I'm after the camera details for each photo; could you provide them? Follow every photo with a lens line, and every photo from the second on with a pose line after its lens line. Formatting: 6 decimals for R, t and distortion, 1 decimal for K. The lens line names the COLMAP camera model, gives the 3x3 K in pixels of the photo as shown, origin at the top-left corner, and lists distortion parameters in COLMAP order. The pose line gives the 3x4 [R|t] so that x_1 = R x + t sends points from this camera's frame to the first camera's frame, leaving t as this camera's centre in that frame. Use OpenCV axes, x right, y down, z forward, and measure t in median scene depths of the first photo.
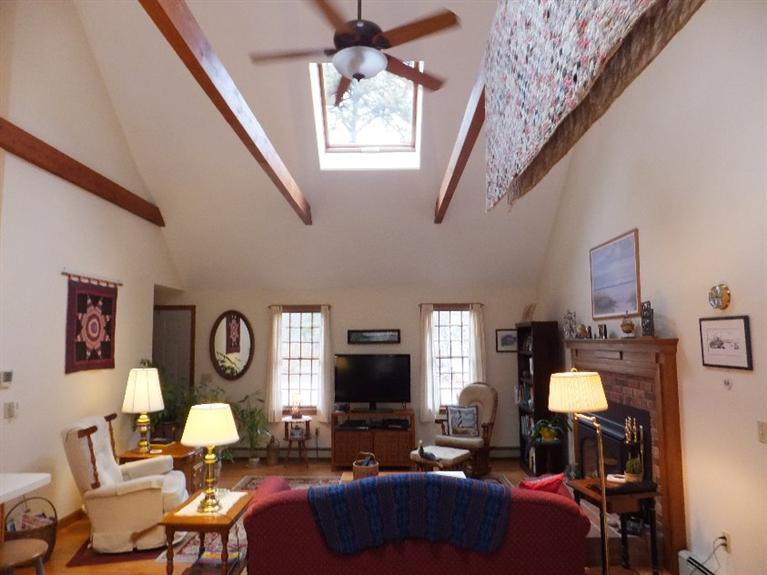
lens RADIAL K [[505.9, 0, 383.5], [0, 505.9, 287.4], [0, 0, 1]] dist [-0.020995, 0.023715]
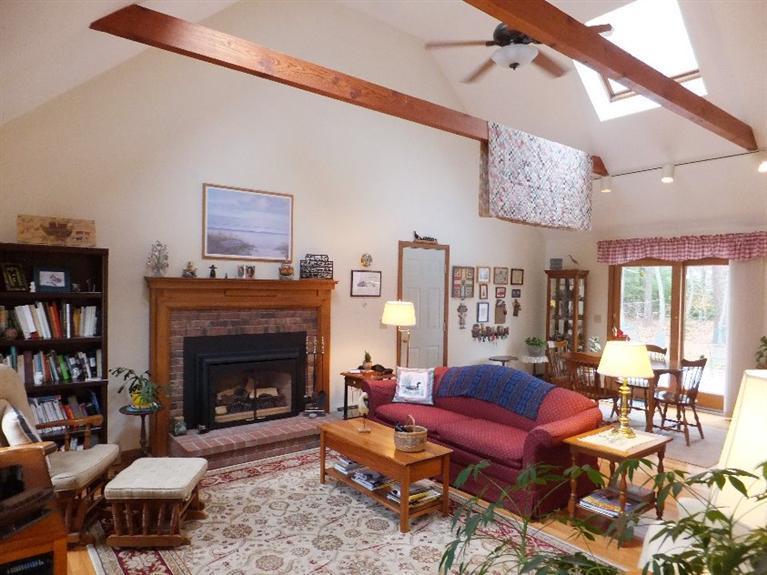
lens RADIAL K [[505.9, 0, 381.6], [0, 505.9, 289.8], [0, 0, 1]] dist [-0.020995, 0.023715]
pose [[-0.622959, -0.051922, 0.780530, -0.681188], [-0.118931, 0.992482, -0.028900, 0.138531], [-0.773161, -0.110833, -0.624450, 1.650936]]
